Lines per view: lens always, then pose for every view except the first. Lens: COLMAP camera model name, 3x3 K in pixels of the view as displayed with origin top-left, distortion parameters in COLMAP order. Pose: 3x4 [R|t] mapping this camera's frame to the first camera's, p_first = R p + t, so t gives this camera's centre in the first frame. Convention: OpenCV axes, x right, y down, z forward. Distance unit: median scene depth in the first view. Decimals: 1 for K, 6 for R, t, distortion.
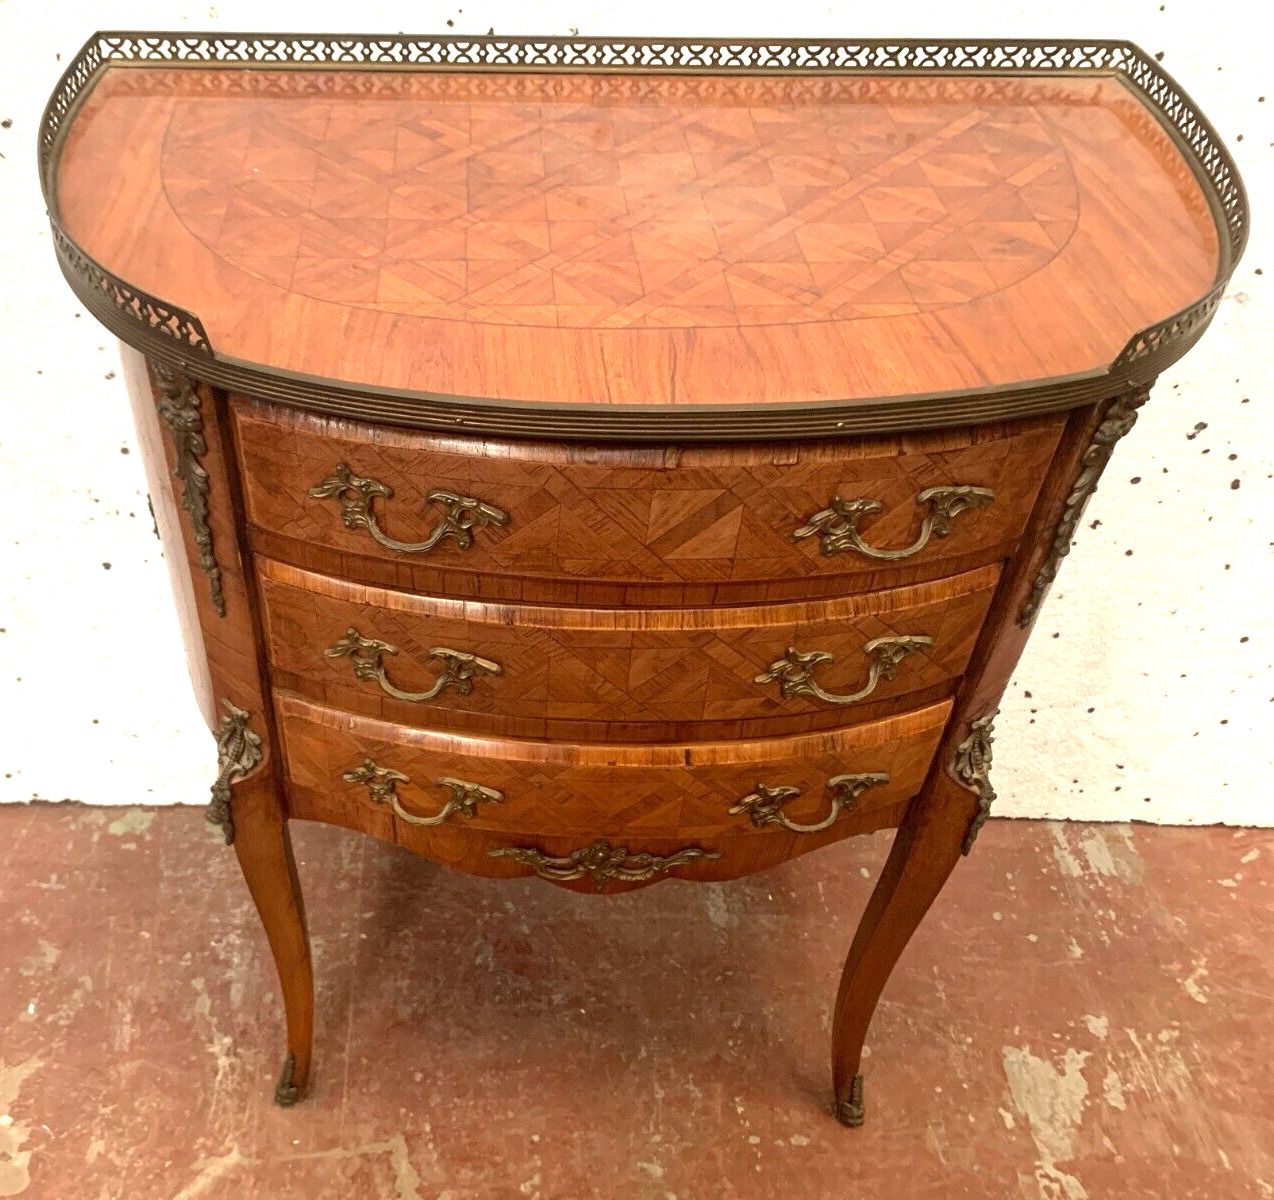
lens RADIAL K [[1254.6, 0, 477.5], [0, 1254.6, 610.8], [0, 0, 1]] dist [-0.003108, 0.005712]
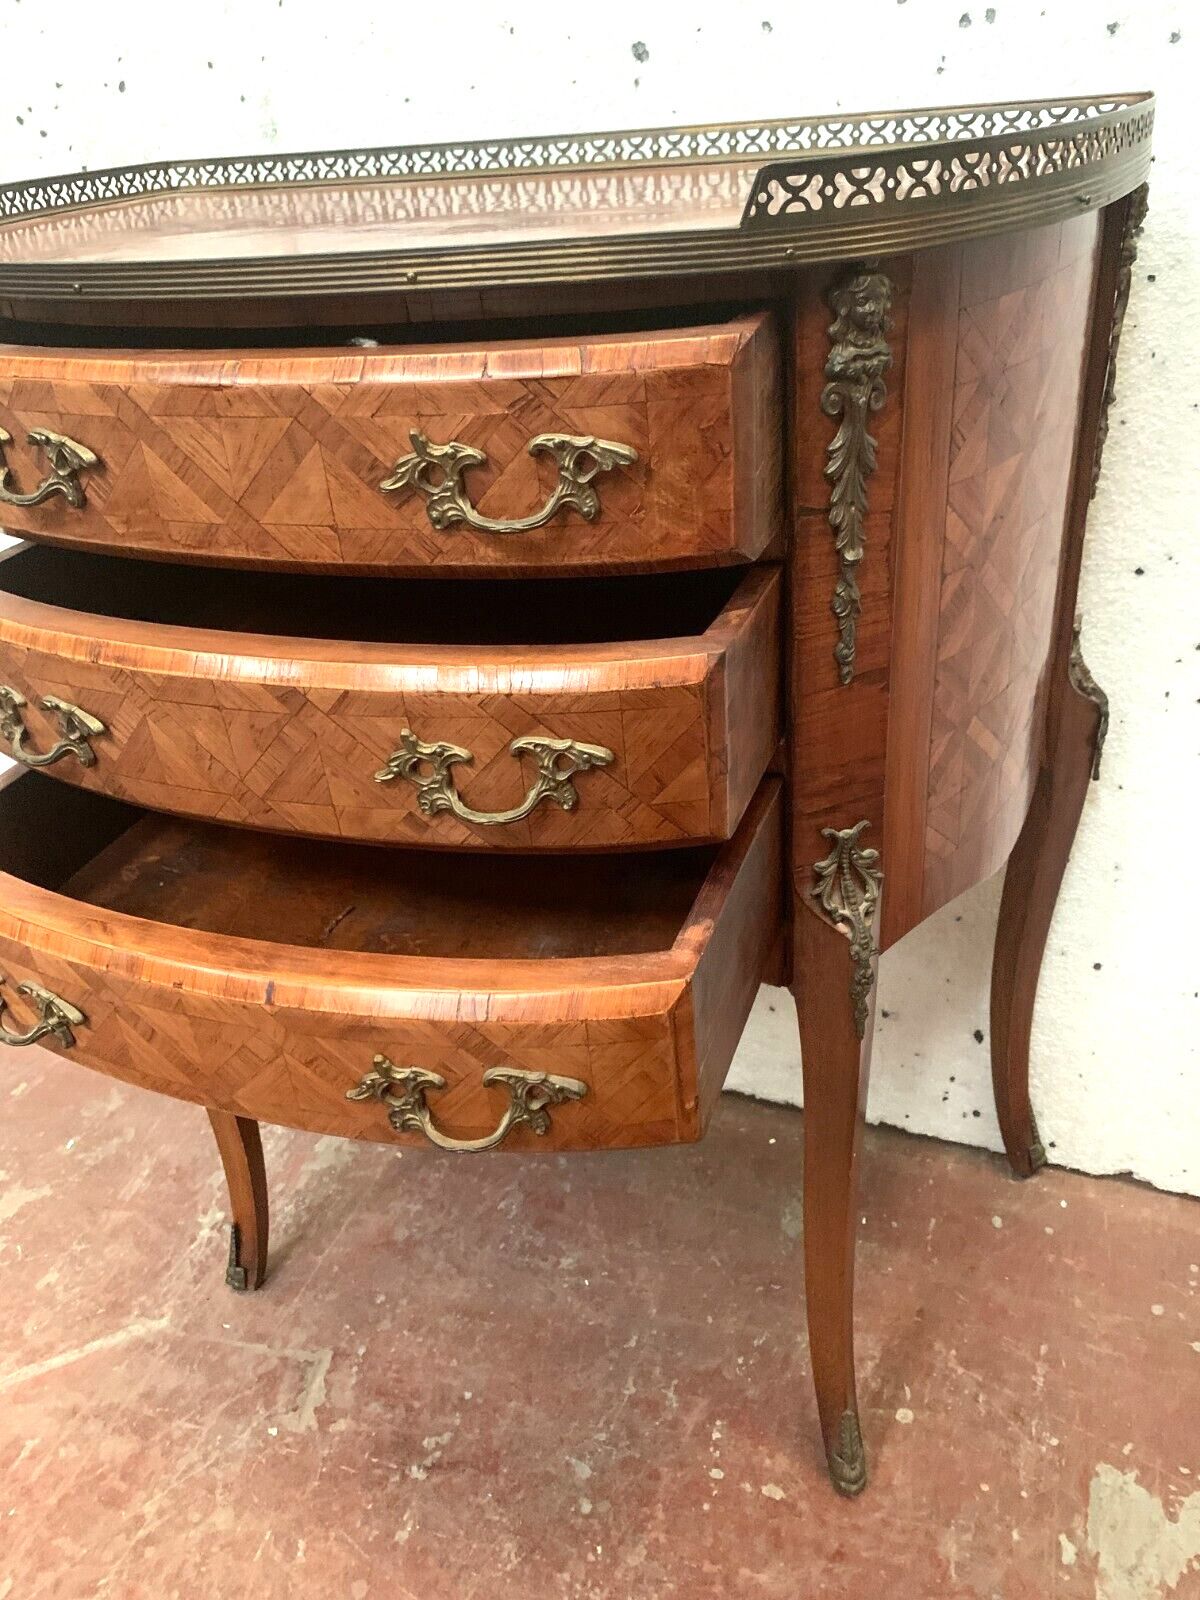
lens RADIAL K [[1265.9, 0, 603.8], [0, 1265.9, 804.1], [0, 0, 1]] dist [0.001222, -0.002360]
pose [[0.934087, 0.114857, -0.338066, 0.360924], [-0.186804, 0.964126, -0.188586, 0.173213], [0.304277, 0.239308, 0.922034, 0.140097]]
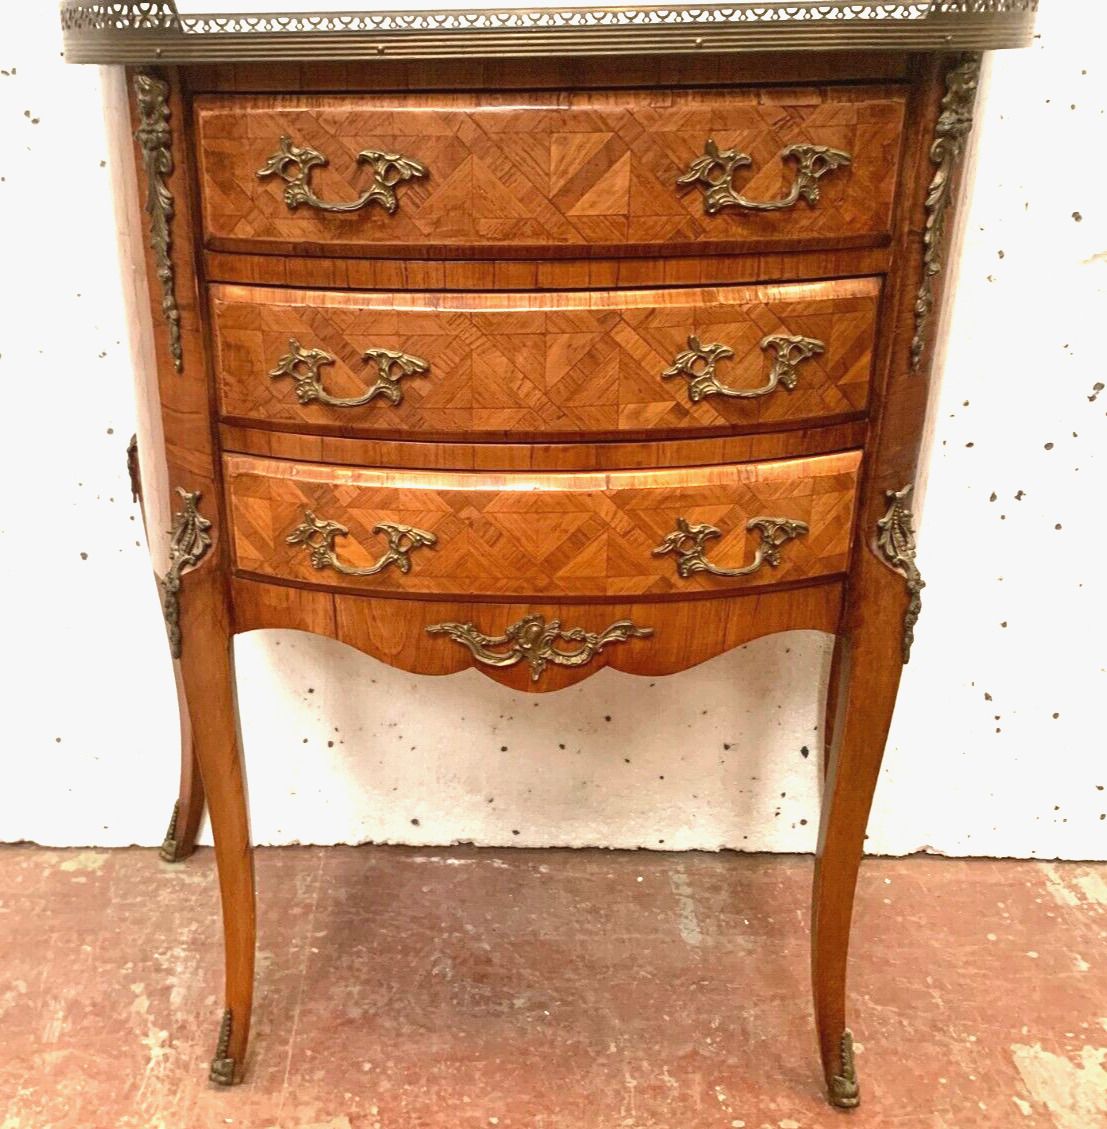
lens RADIAL K [[1258.7, 0, 429.9], [0, 1258.7, 603.5], [0, 0, 1]] dist [0.002773, -0.005812]
pose [[0.999395, -0.009288, -0.033516, 0.032993], [-0.002539, 0.941622, -0.336662, 0.361342], [0.034687, 0.336544, 0.941029, 0.021338]]
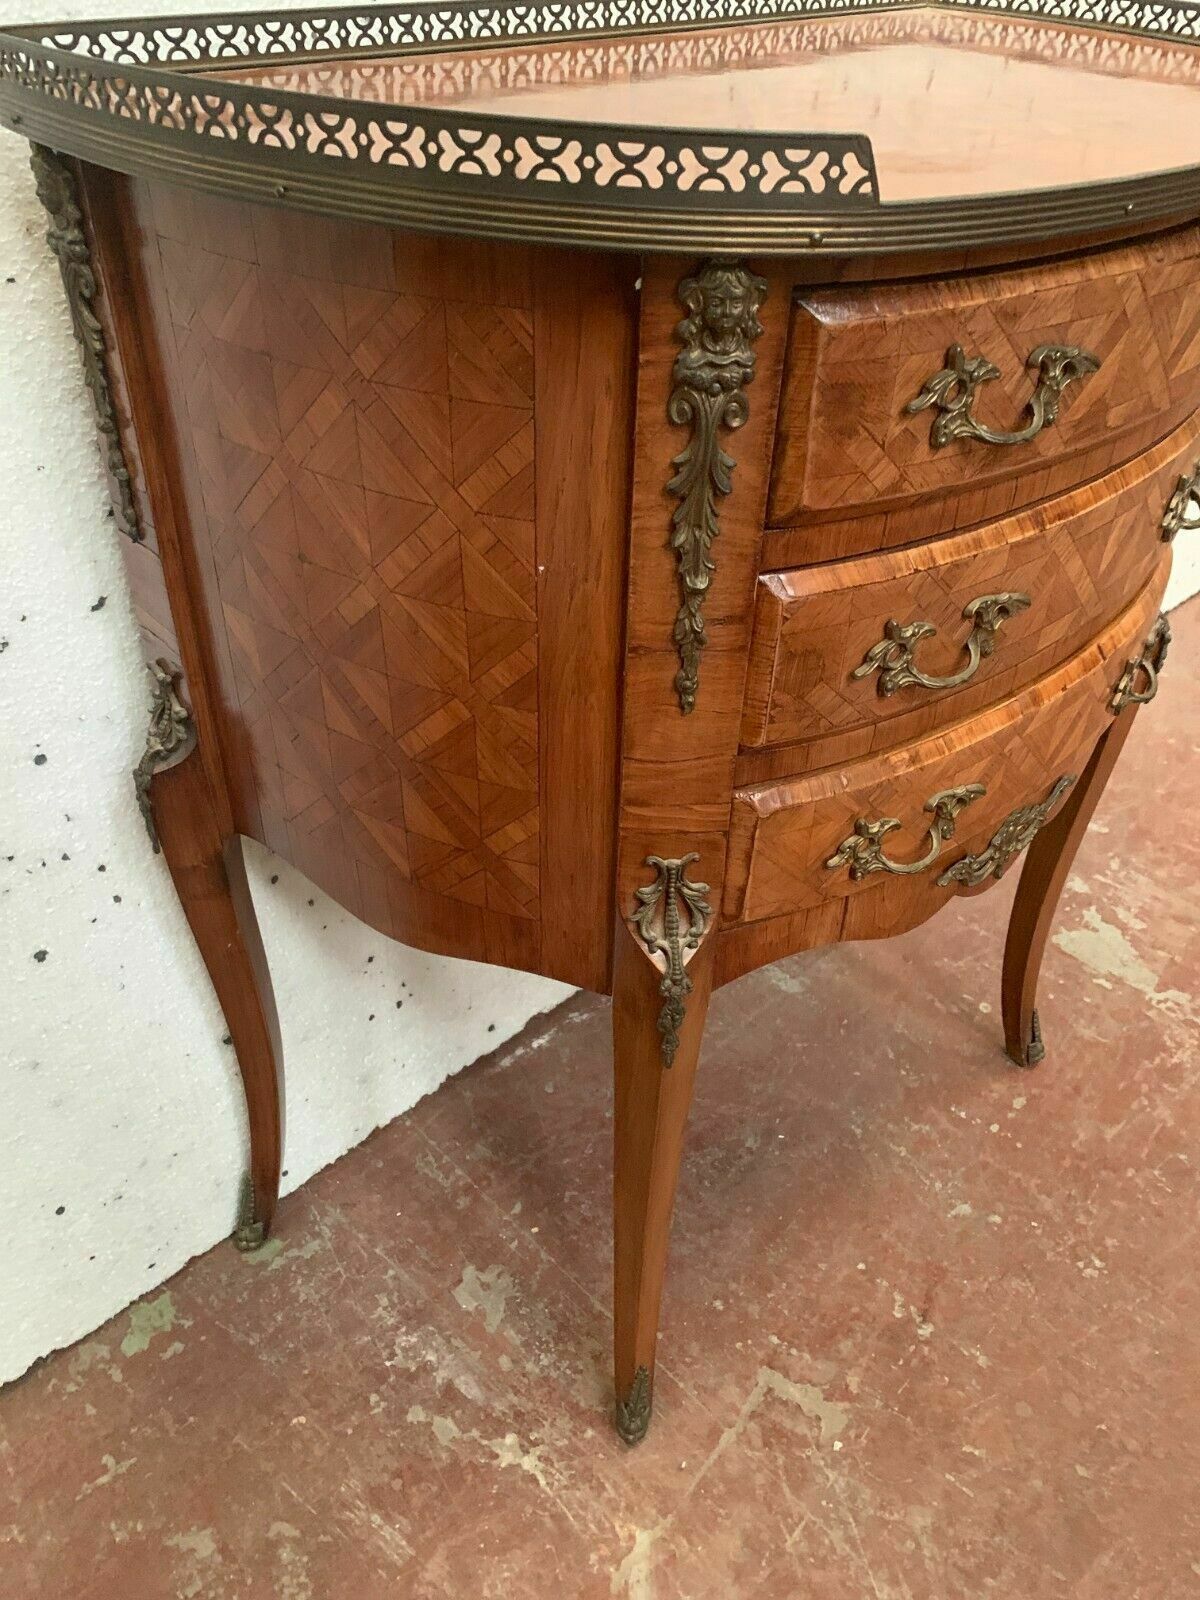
lens RADIAL K [[1235.4, 0, 630.0], [0, 1235.4, 796.4], [0, 0, 1]] dist [0.001569, 0.003701]
pose [[0.706405, -0.418612, 0.570751, -0.414120], [0.466117, 0.881953, 0.069959, -0.010989], [-0.532661, 0.216617, 0.818138, 0.286749]]
